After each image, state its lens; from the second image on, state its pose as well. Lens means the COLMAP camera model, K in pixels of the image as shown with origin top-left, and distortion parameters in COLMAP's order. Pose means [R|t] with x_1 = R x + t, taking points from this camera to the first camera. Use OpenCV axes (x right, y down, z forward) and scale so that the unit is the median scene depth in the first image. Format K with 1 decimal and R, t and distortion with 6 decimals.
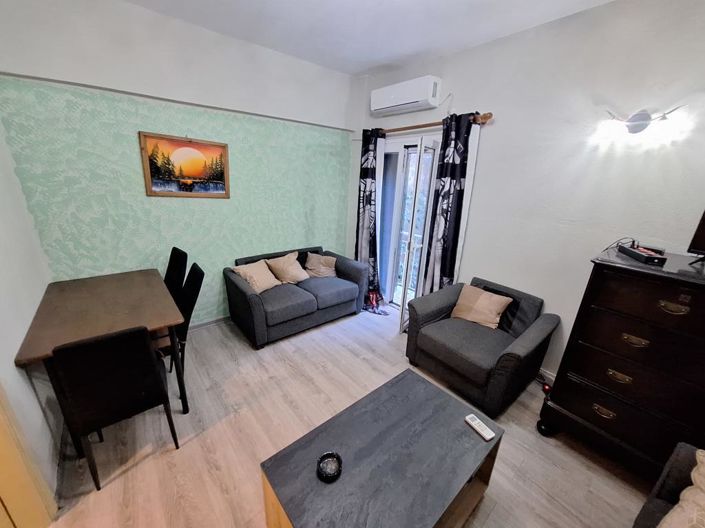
lens RADIAL K [[277.2, 0, 349.4], [0, 277.2, 269.5], [0, 0, 1]] dist [-0.002601, 0.000202]
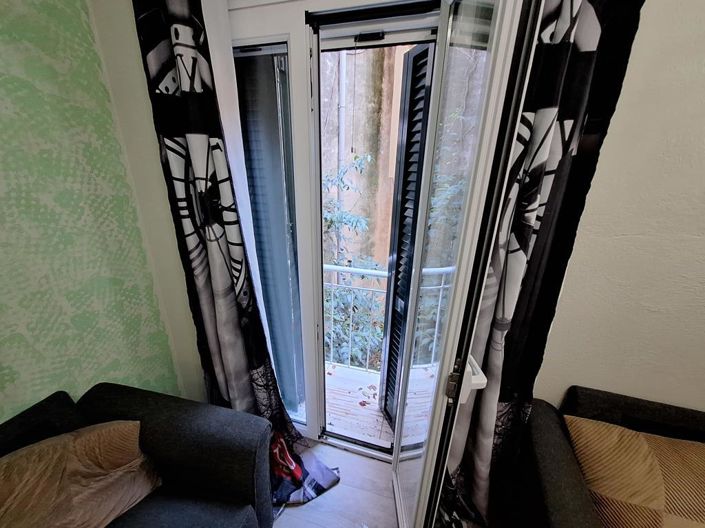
lens RADIAL K [[270.3, 0, 351.1], [0, 270.3, 272.3], [0, 0, 1]] dist [-0.004824, -0.000046]
pose [[0.821859, -0.224960, 0.523393, 0.025434], [0.194121, 0.974336, 0.113961, -0.193424], [-0.535598, 0.007941, 0.844436, 0.693853]]
